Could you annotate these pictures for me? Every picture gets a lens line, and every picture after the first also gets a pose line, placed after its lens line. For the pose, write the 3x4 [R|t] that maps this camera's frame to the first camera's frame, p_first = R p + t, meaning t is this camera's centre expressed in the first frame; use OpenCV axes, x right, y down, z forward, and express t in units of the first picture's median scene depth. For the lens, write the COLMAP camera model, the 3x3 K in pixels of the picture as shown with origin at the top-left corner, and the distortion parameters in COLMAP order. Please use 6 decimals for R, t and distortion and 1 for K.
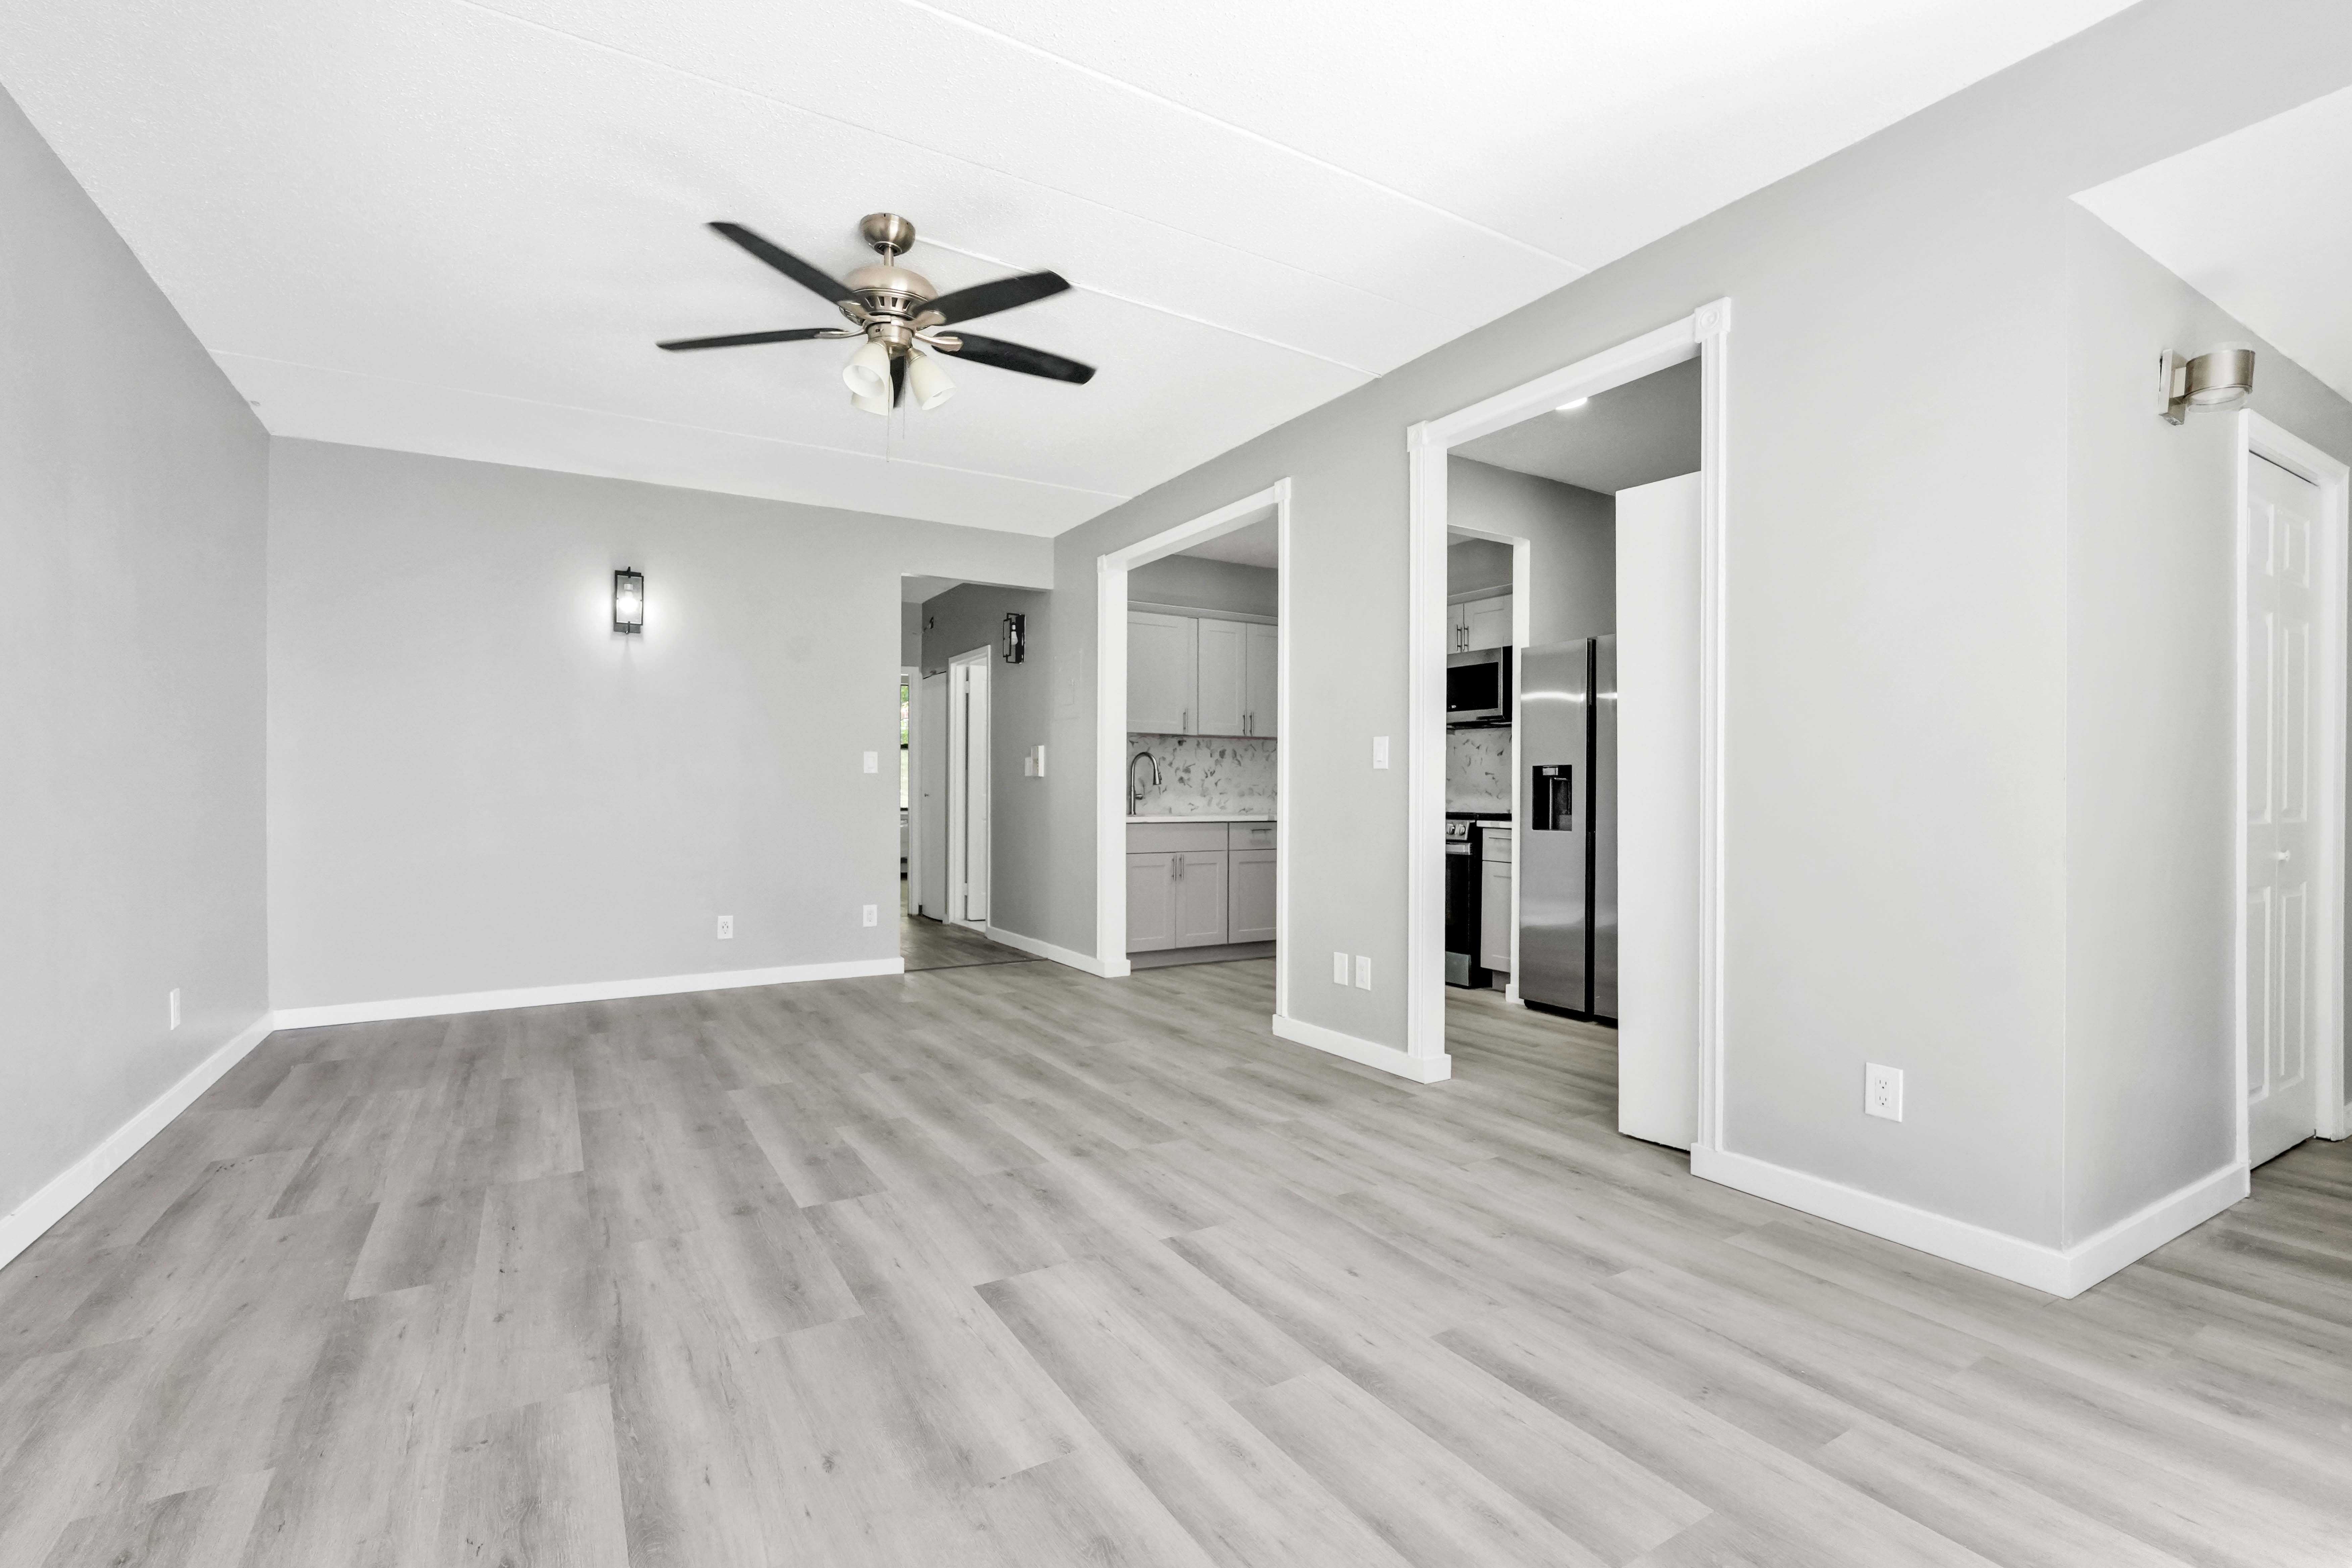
lens RADIAL K [[1061.3, 0, 1192.5], [0, 1061.3, 790.6], [0, 0, 1]] dist [-0.023893, 0.008368]
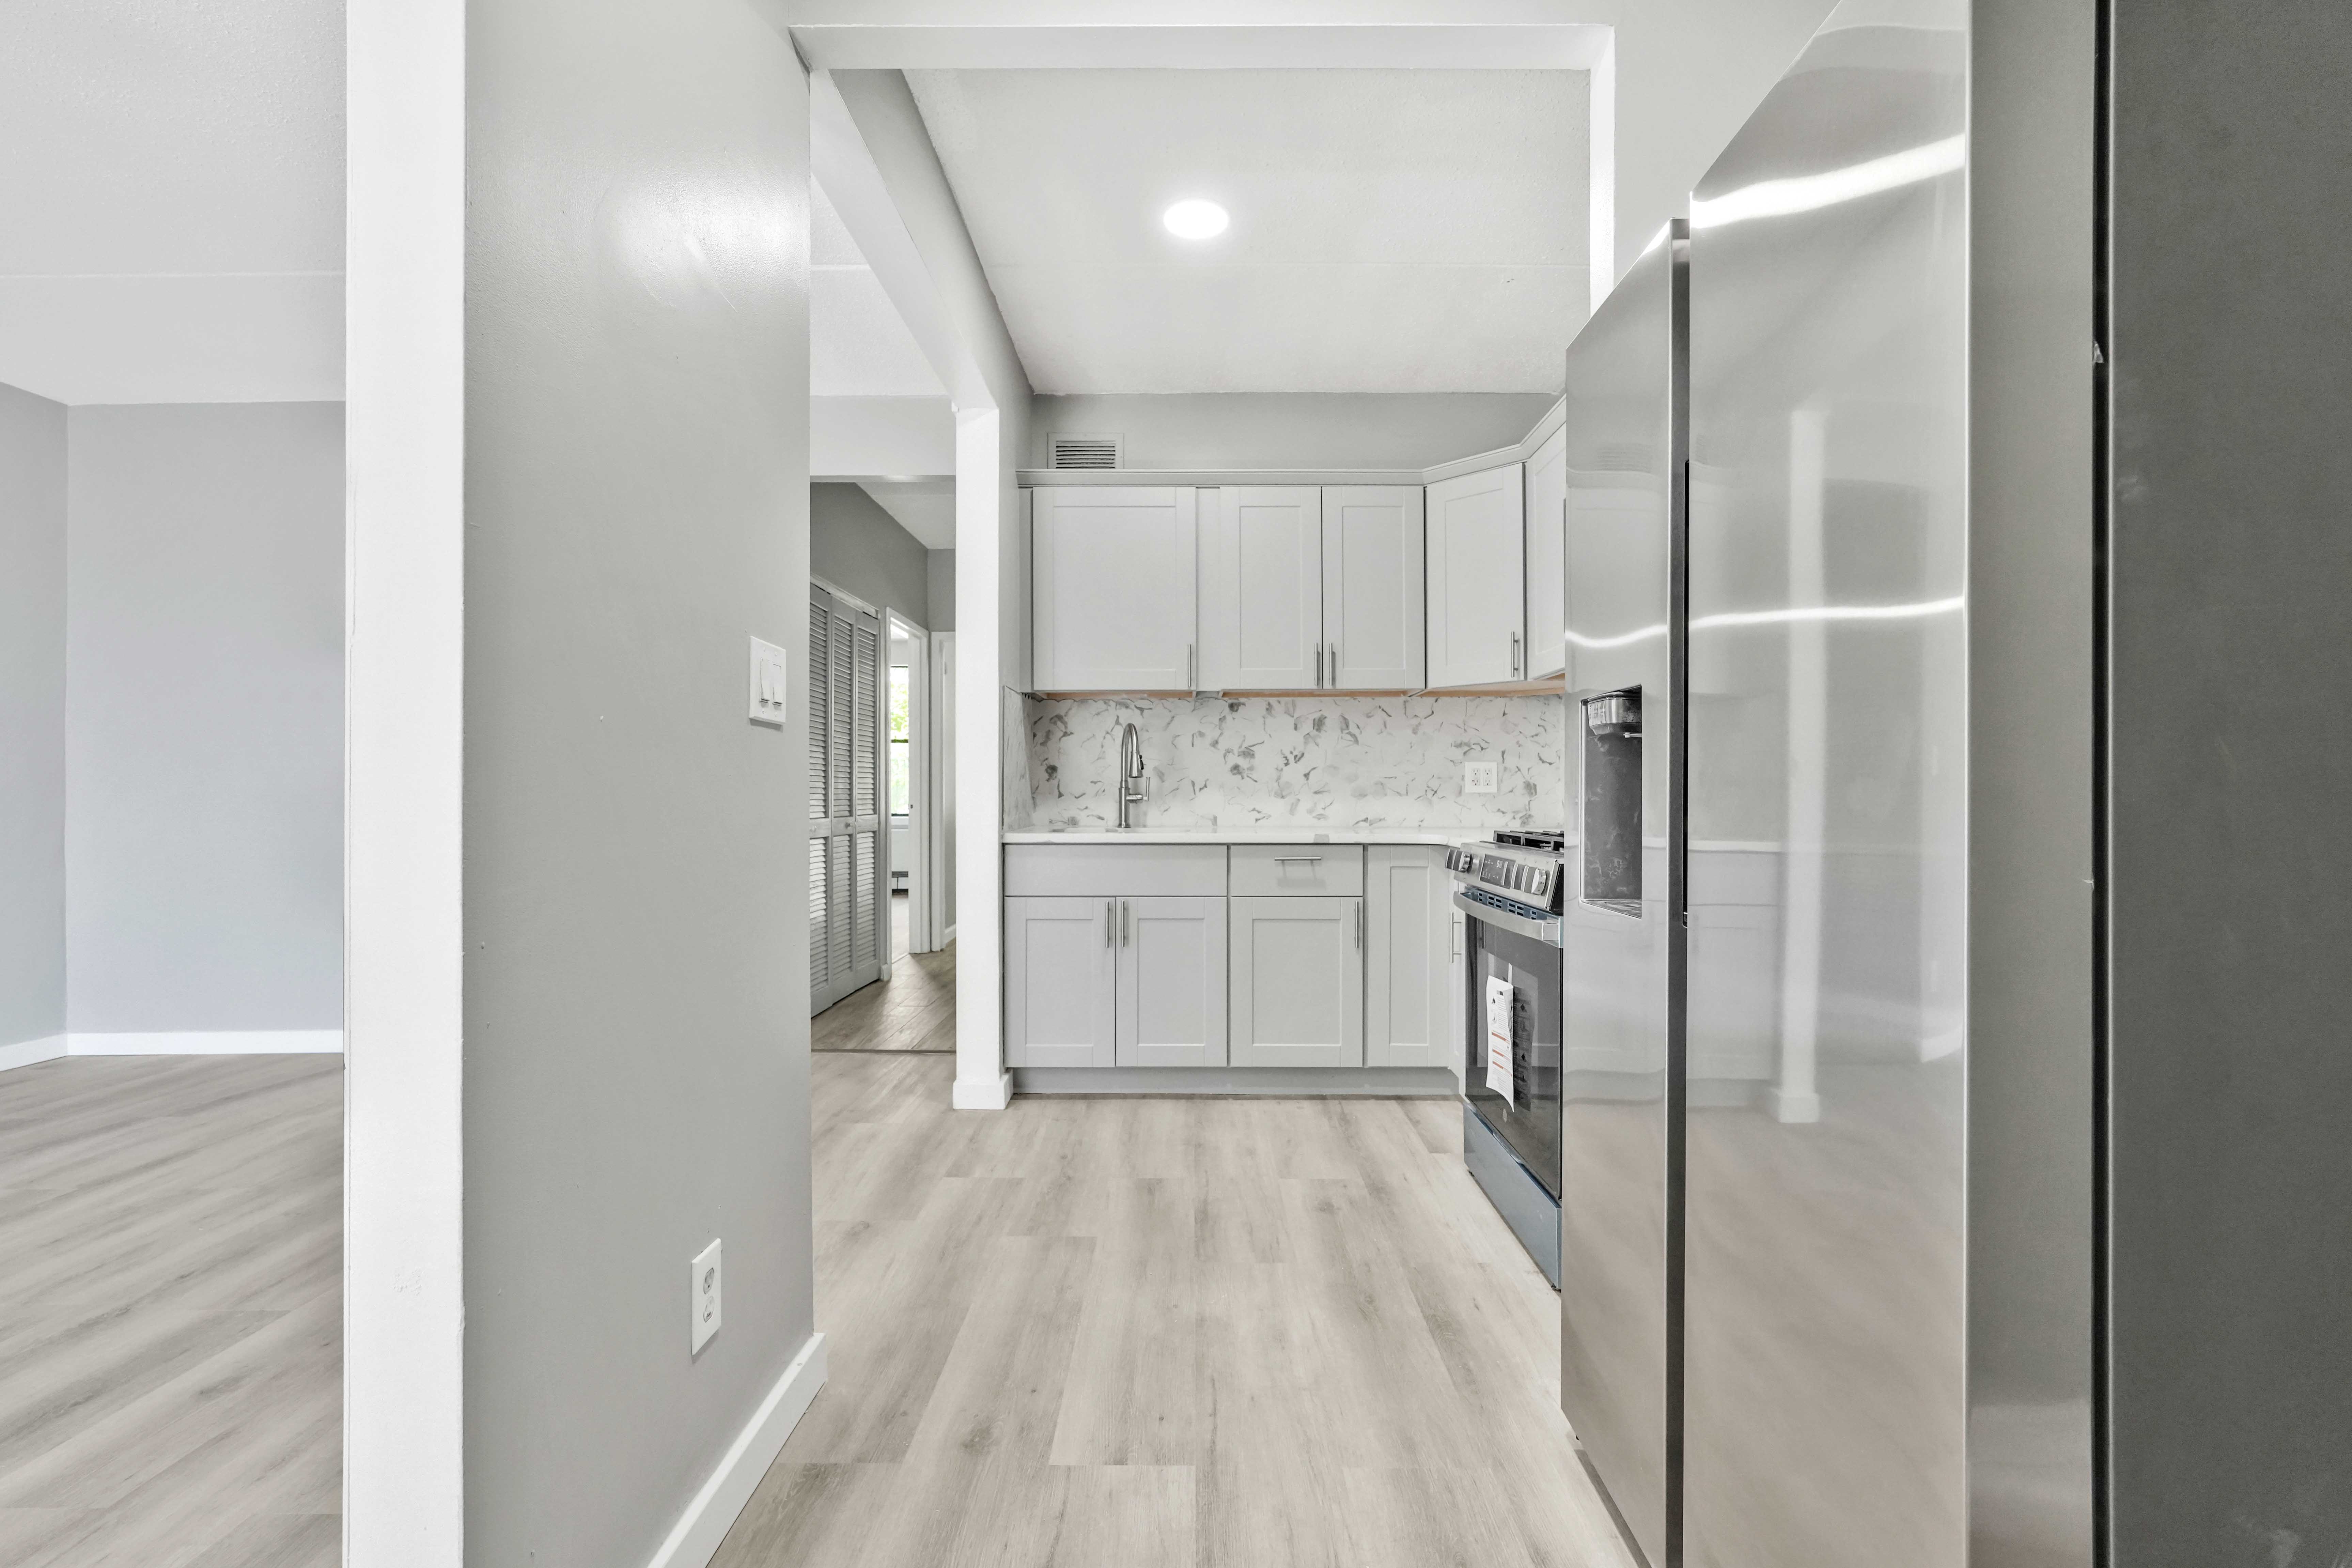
lens RADIAL K [[1061.3, 0, 1185.0], [0, 1061.3, 791.0], [0, 0, 1]] dist [-0.023893, 0.008368]
pose [[0.850003, 0.000512, -0.526778, 0.279820], [0.001709, 0.999992, 0.003730, -0.000137], [0.526776, -0.004071, 0.849995, 0.479342]]
